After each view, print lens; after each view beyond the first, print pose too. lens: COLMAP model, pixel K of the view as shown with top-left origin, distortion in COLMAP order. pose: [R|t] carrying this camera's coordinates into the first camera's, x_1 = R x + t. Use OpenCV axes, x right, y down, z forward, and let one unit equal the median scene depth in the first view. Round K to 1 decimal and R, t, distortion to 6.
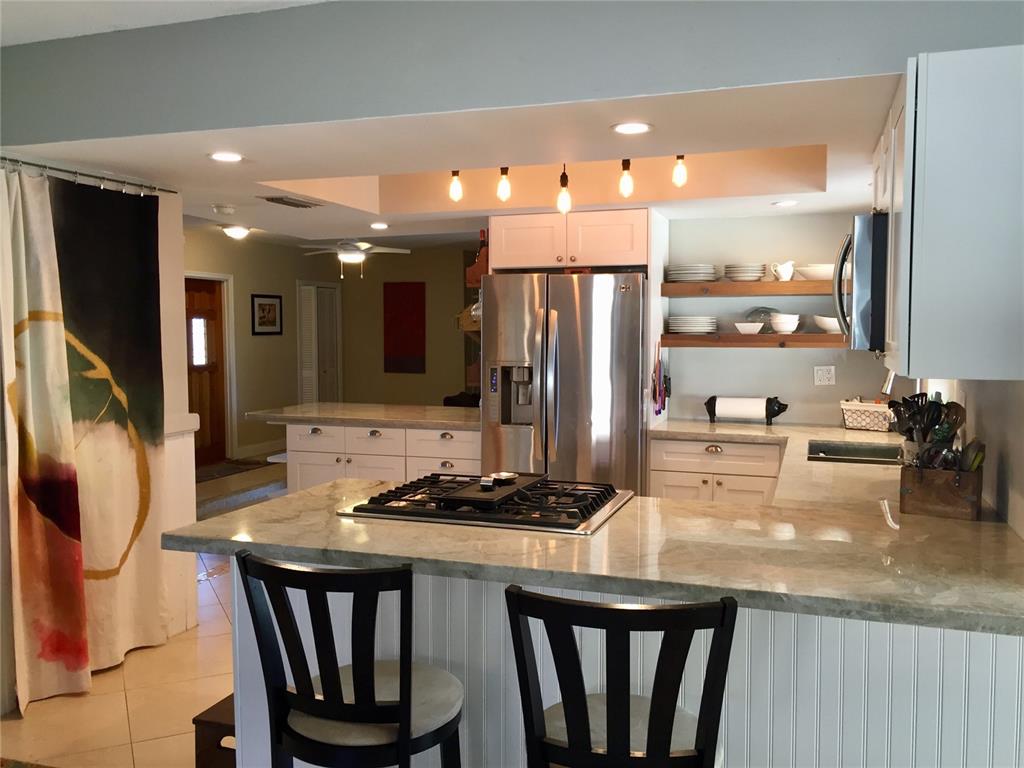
lens RADIAL K [[874.3, 0, 512.5], [0, 874.3, 384.9], [0, 0, 1]] dist [0.054216, -0.054534]
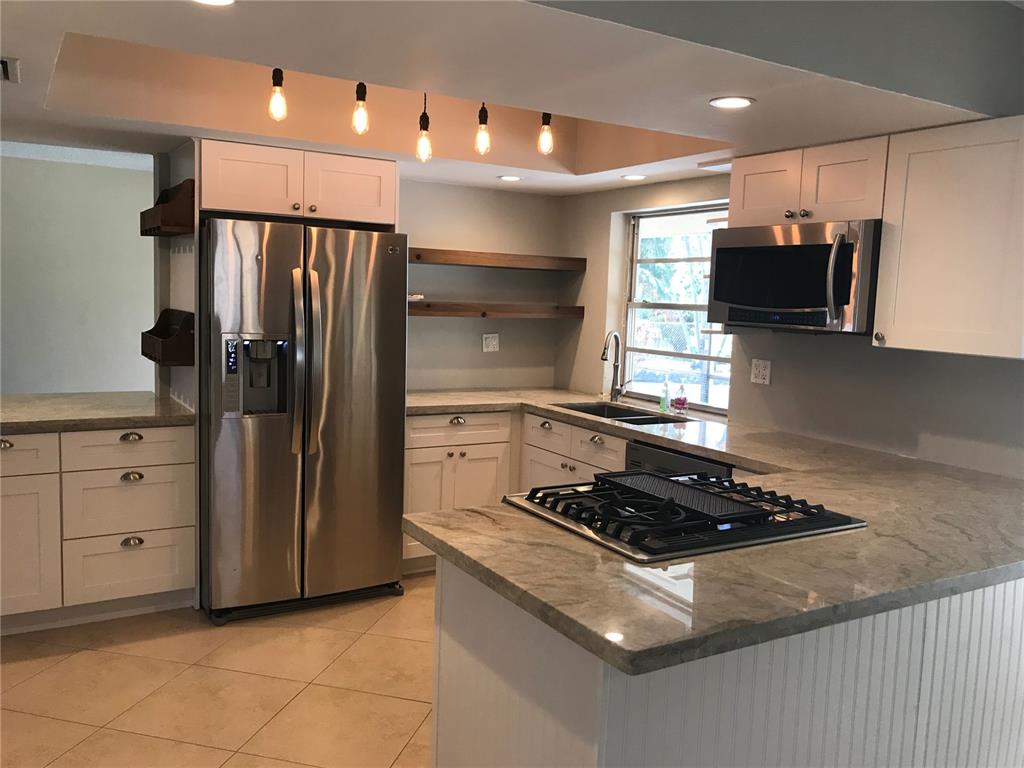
lens RADIAL K [[842.2, 0, 511.9], [0, 842.2, 385.3], [0, 0, 1]] dist [0.040899, -0.049328]
pose [[0.639900, -0.060754, 0.766053, -0.437692], [0.013937, 0.997623, 0.067478, -0.028536], [-0.768332, -0.032503, 0.639226, 0.338825]]
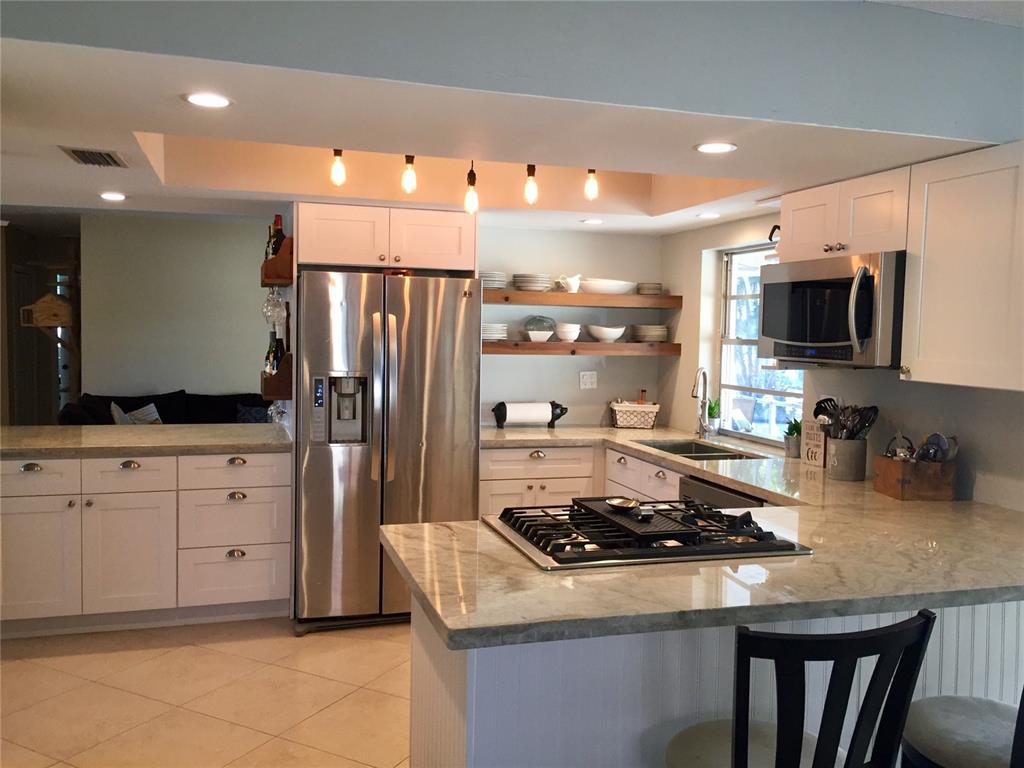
lens RADIAL K [[874.3, 0, 513.9], [0, 874.3, 382.9], [0, 0, 1]] dist [0.054216, -0.054534]
pose [[0.803831, -0.020721, 0.594496, -0.384956], [0.018333, 0.999781, 0.010059, -0.020740], [-0.594575, 0.002813, 0.804036, 0.188013]]
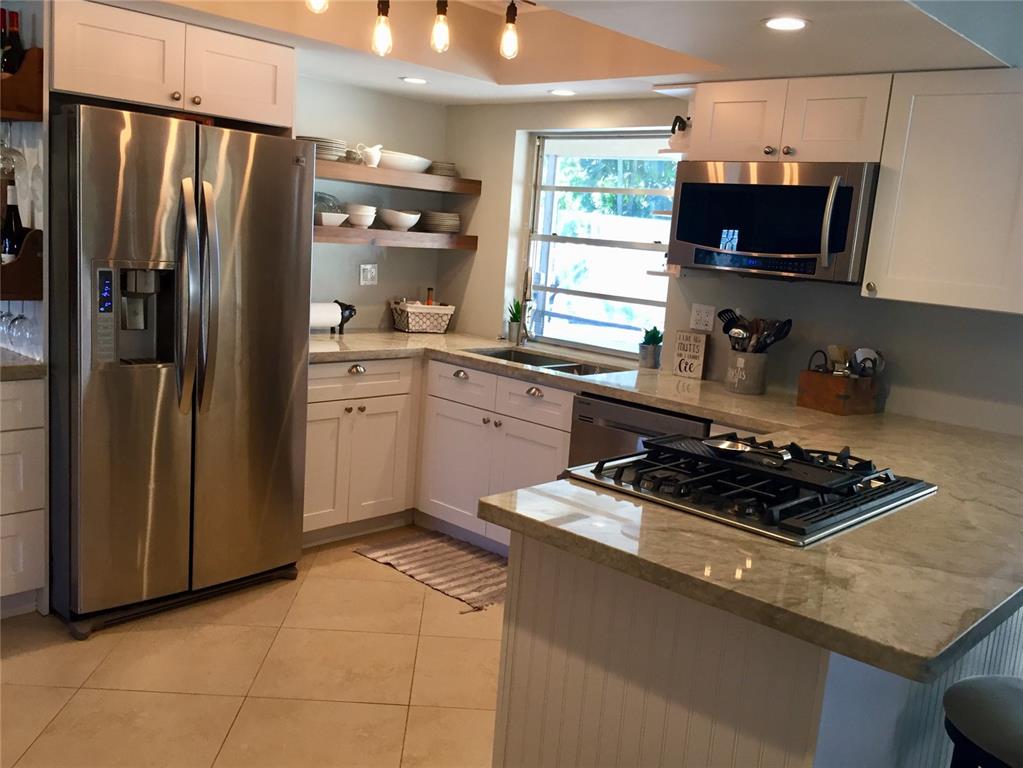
lens RADIAL K [[929.4, 0, 513.6], [0, 929.4, 382.5], [0, 0, 1]] dist [0.031292, 0.000000]
pose [[0.400206, -0.118406, 0.908744, -0.495380], [-0.019875, 0.990263, 0.137780, -0.037485], [-0.916210, -0.073202, 0.393956, 0.499130]]
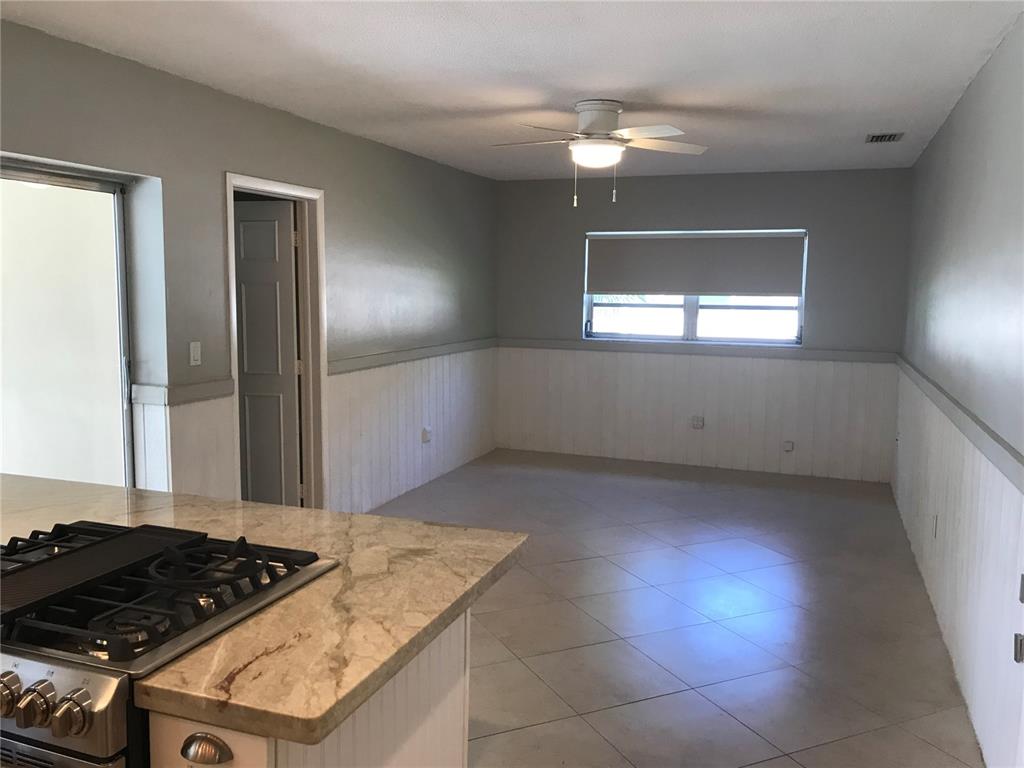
lens RADIAL K [[842.2, 0, 512.9], [0, 842.2, 383.6], [0, 0, 1]] dist [0.040899, -0.049328]
pose [[-0.999876, -0.013375, 0.008347, -0.189870], [-0.011629, 0.983151, 0.182423, -0.072659], [-0.010646, 0.182304, -0.983185, 0.901742]]
